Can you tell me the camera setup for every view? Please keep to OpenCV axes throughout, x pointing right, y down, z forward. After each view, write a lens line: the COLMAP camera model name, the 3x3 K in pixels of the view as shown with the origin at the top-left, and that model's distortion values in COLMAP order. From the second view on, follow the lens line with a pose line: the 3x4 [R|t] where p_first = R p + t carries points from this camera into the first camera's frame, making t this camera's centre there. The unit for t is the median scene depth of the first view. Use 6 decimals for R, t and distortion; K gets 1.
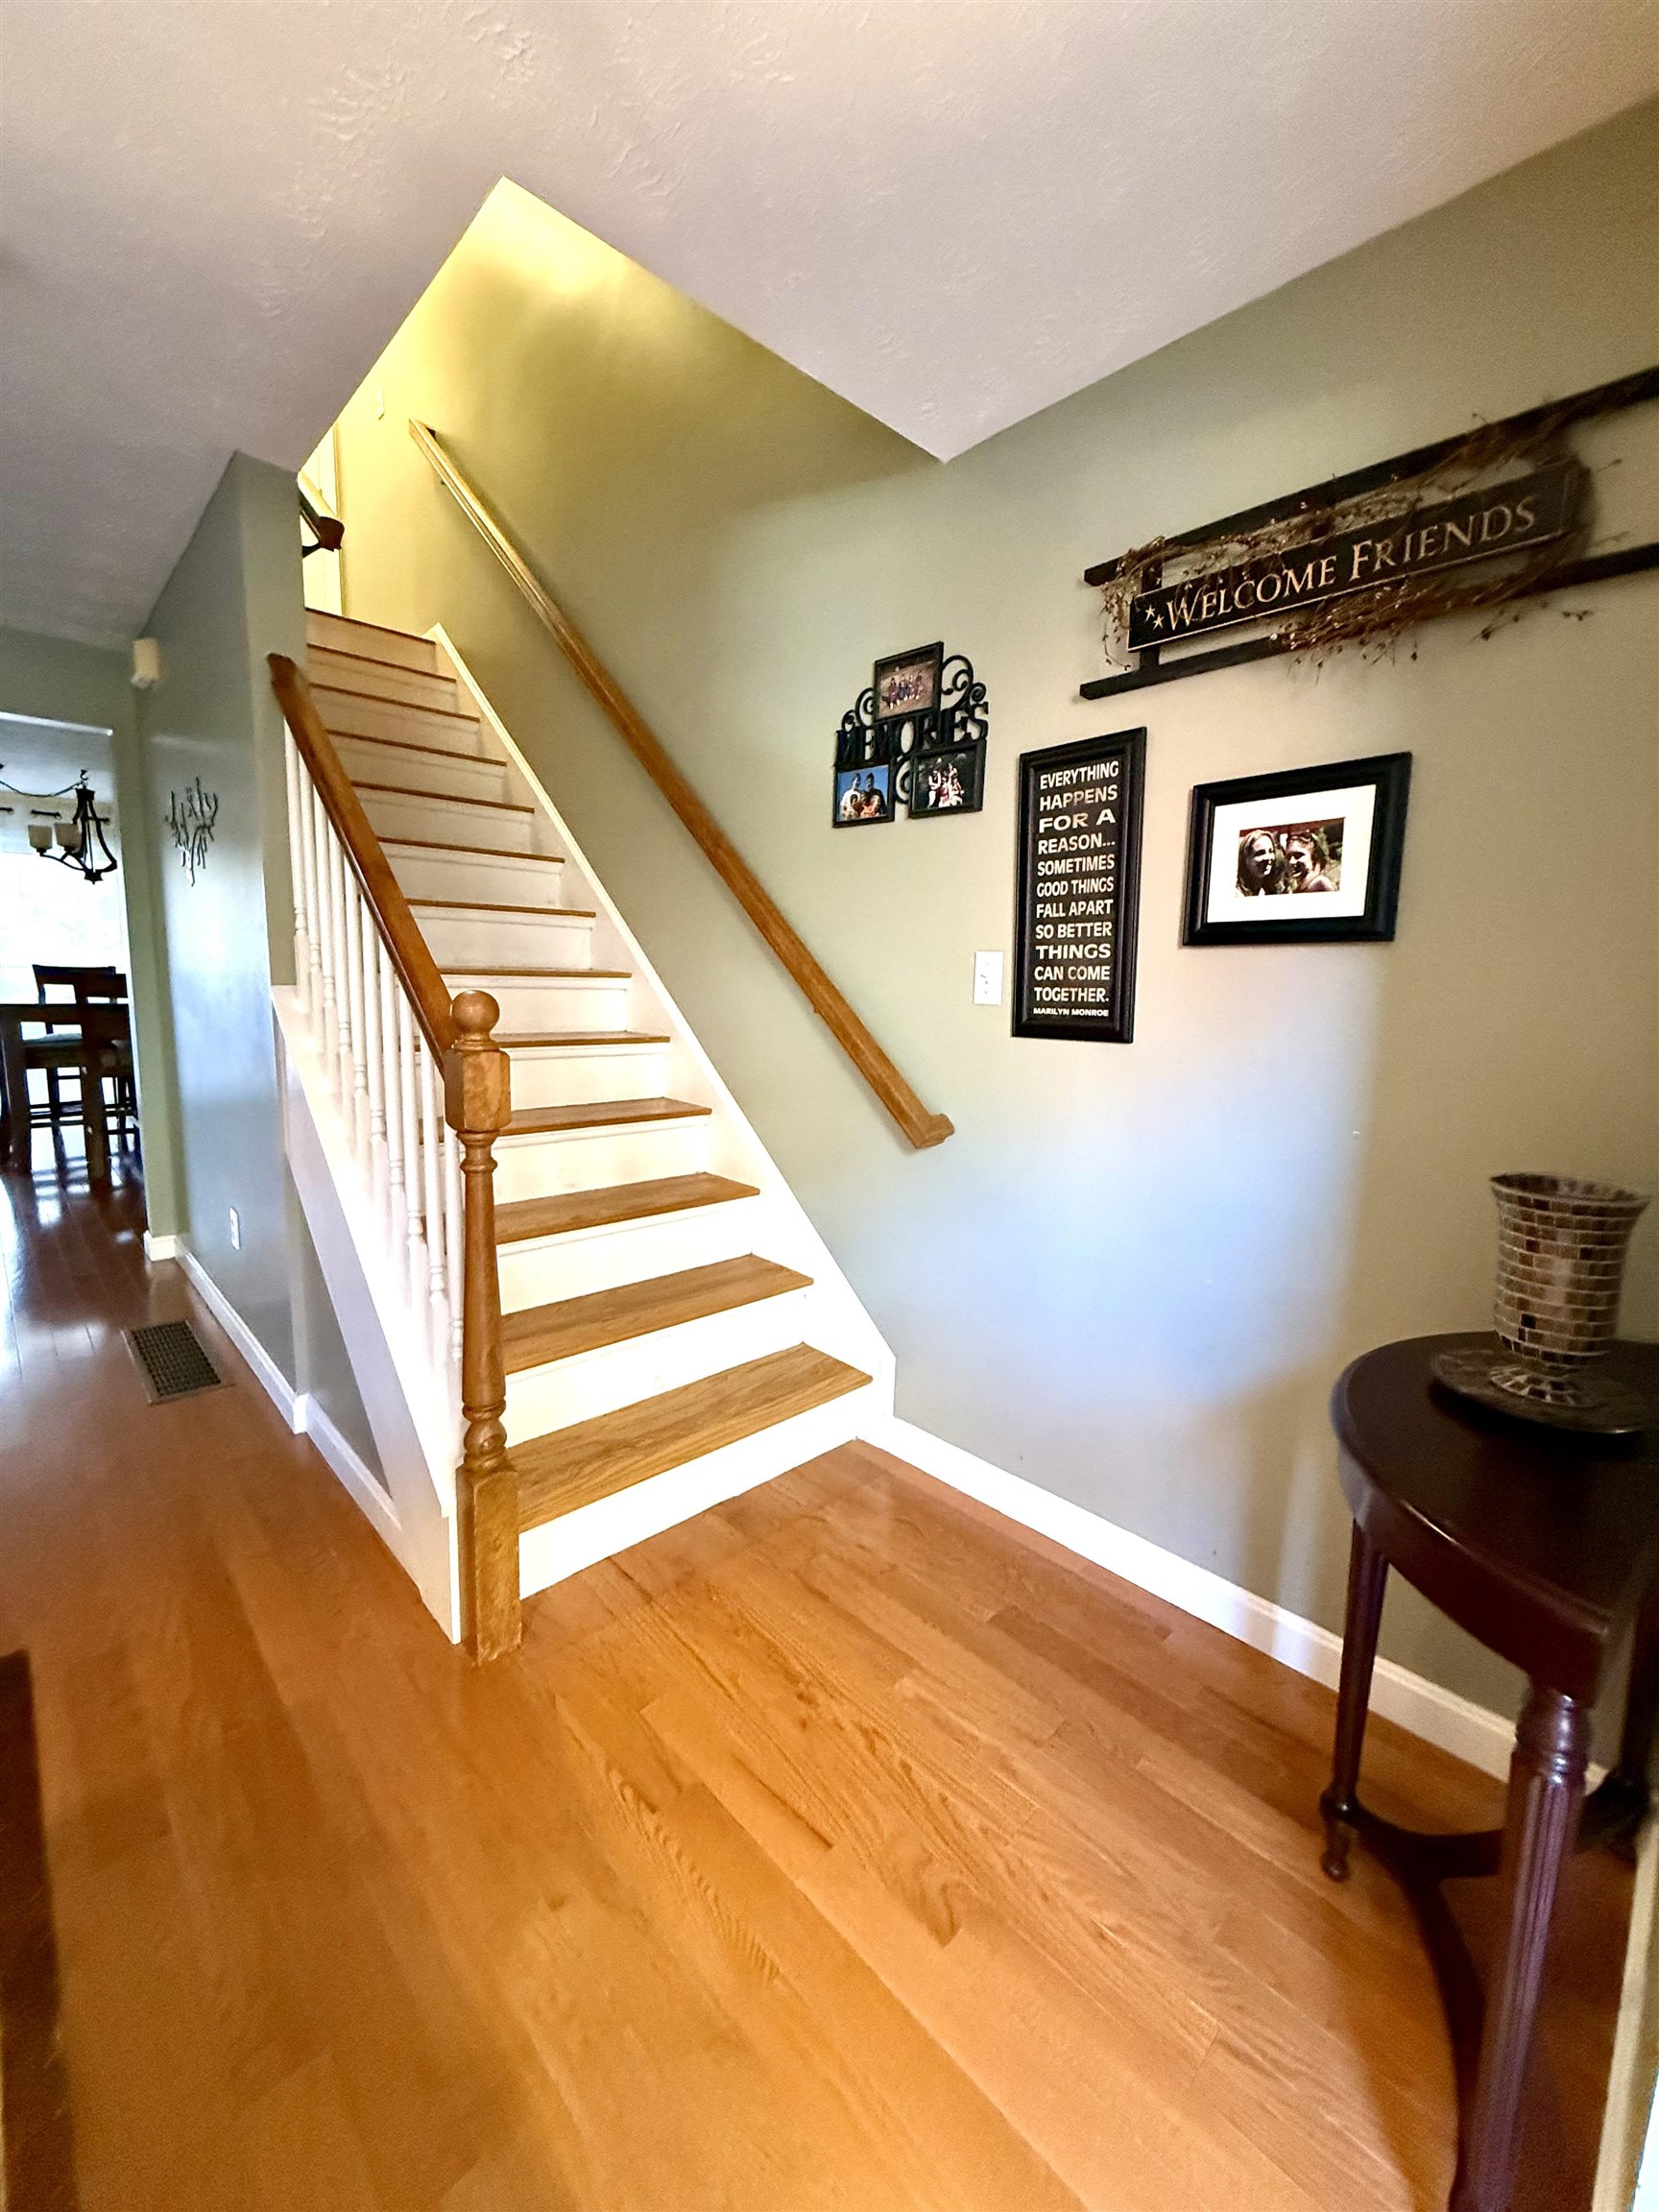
lens RADIAL K [[885.1, 0, 833.1], [0, 885.1, 1098.3], [0, 0, 1]] dist [-0.001688, -0.000002]
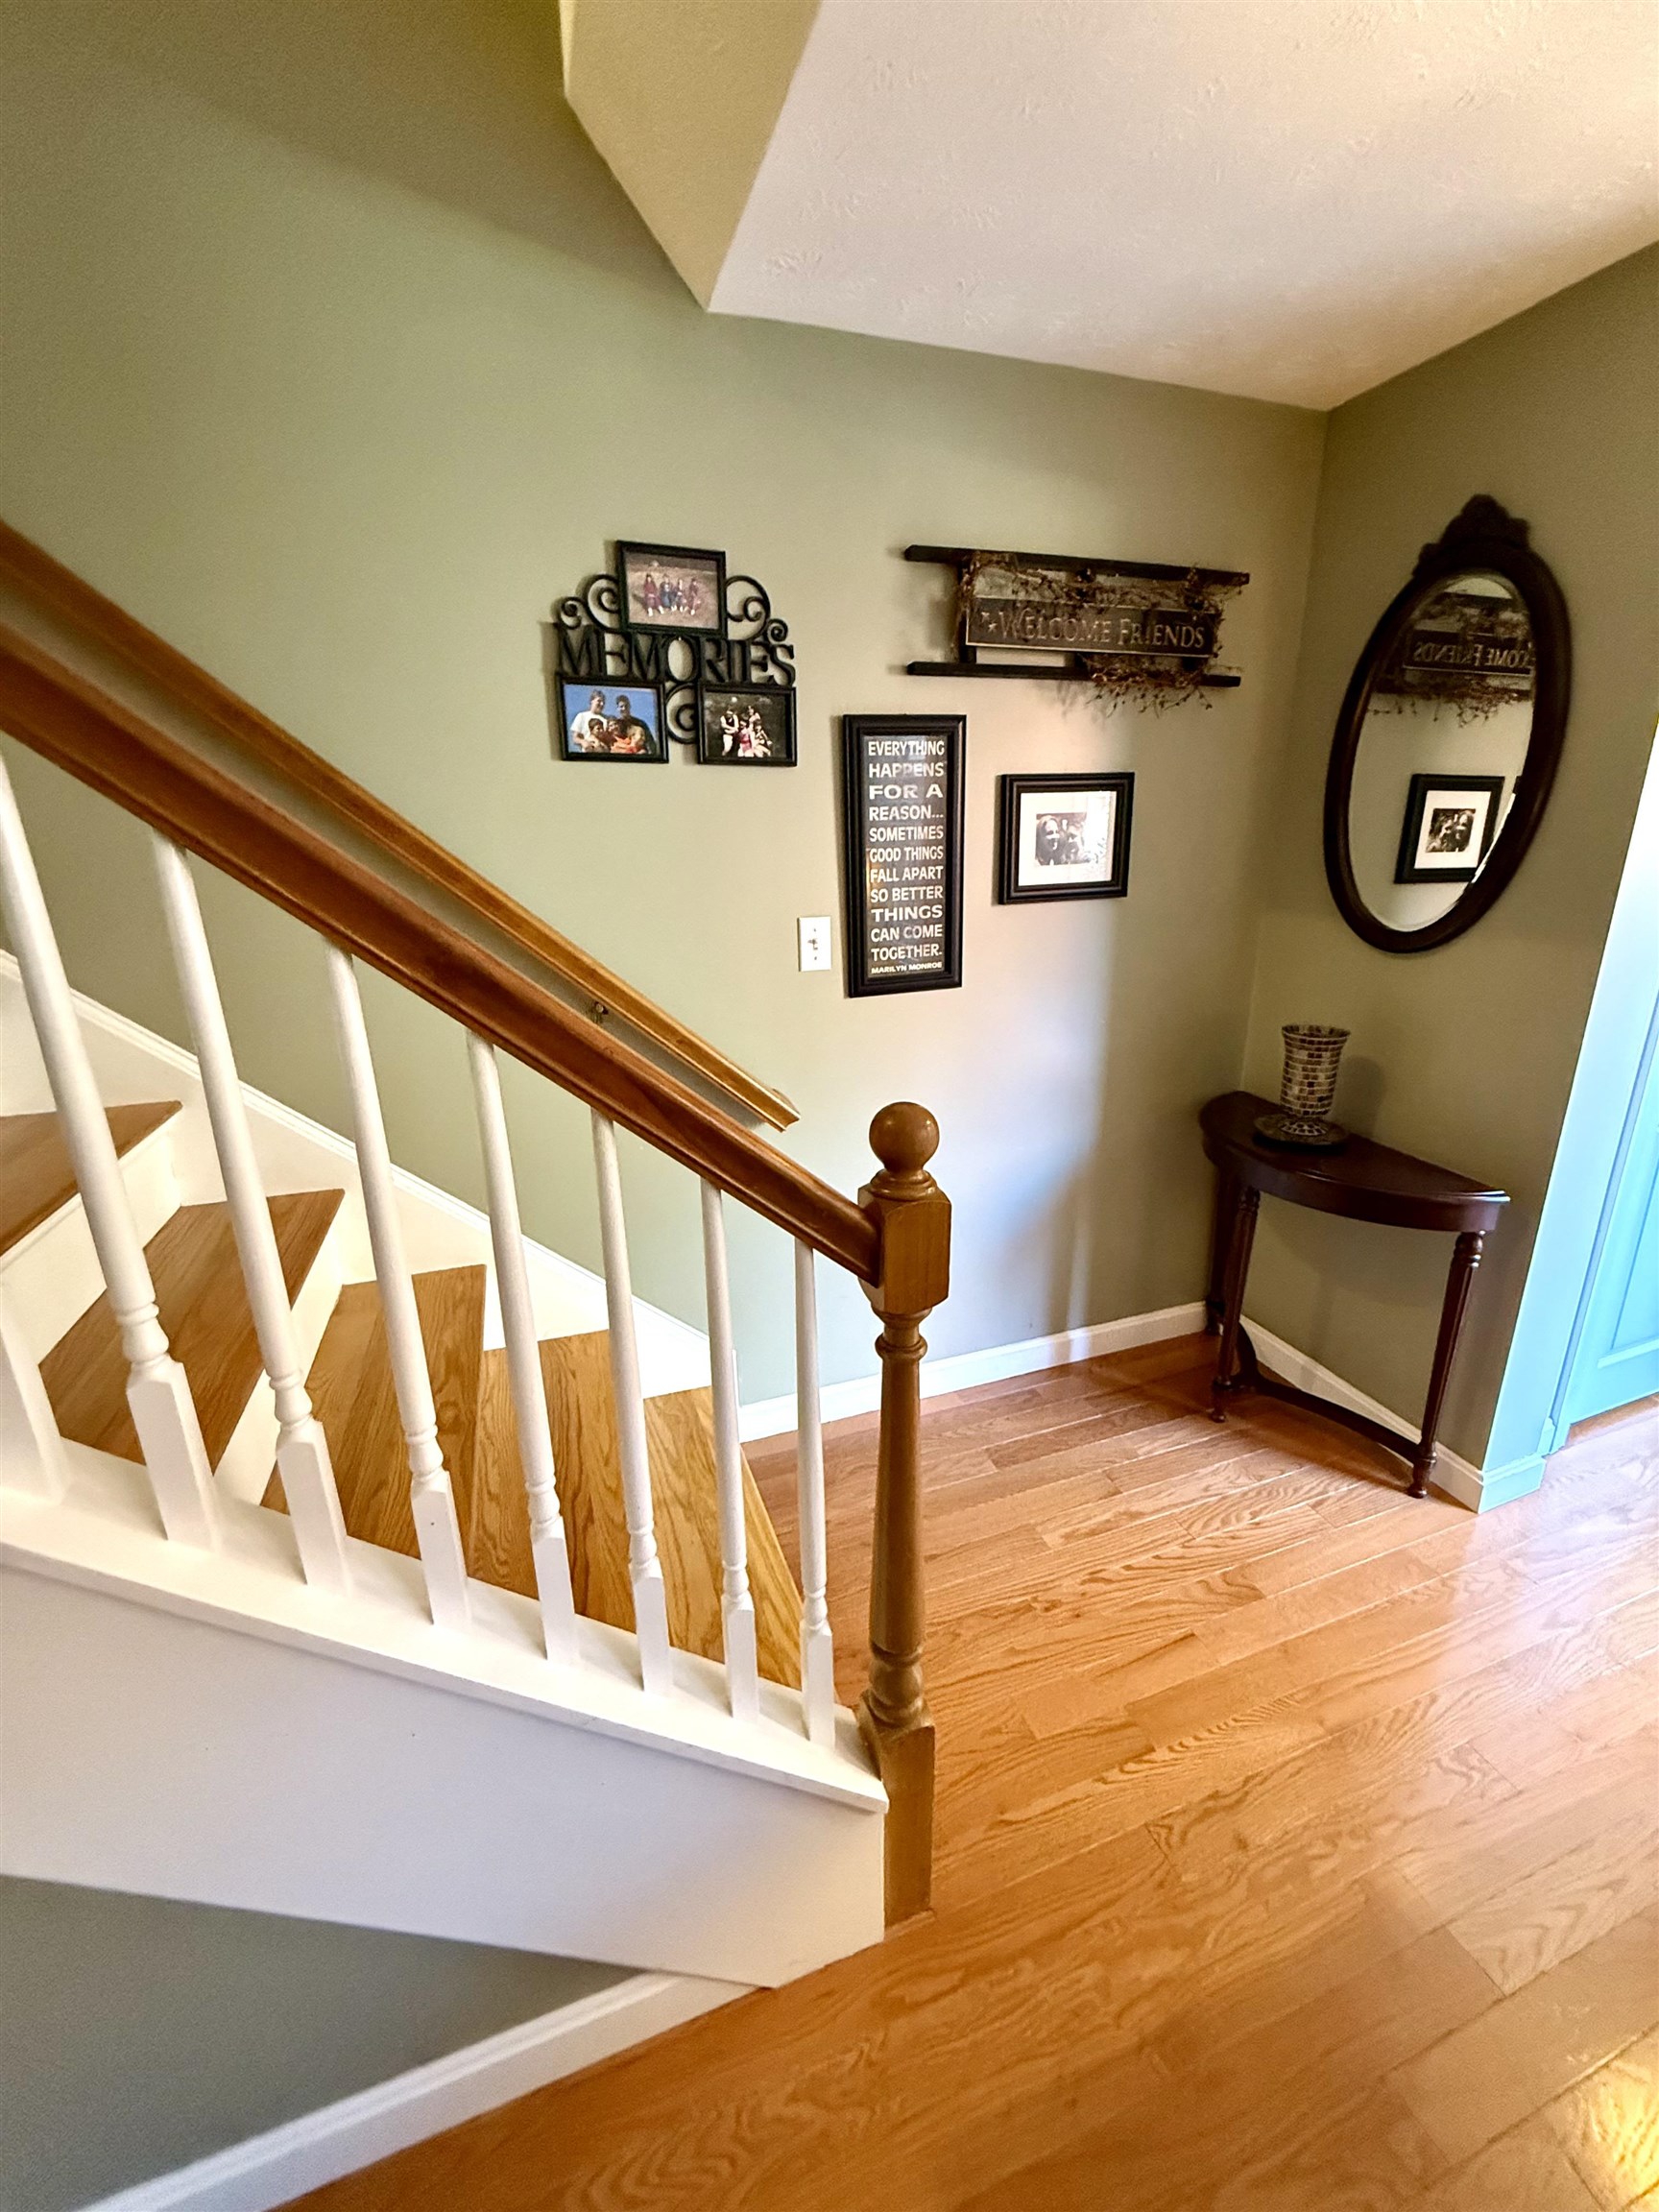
lens RADIAL K [[885.1, 0, 833.1], [0, 885.1, 1098.3], [0, 0, 1]] dist [-0.001688, -0.000002]
pose [[0.412576, -0.293267, 0.862424, -0.769981], [0.150937, 0.955680, 0.252772, -0.233671], [-0.898331, 0.025884, 0.438555, 0.595129]]
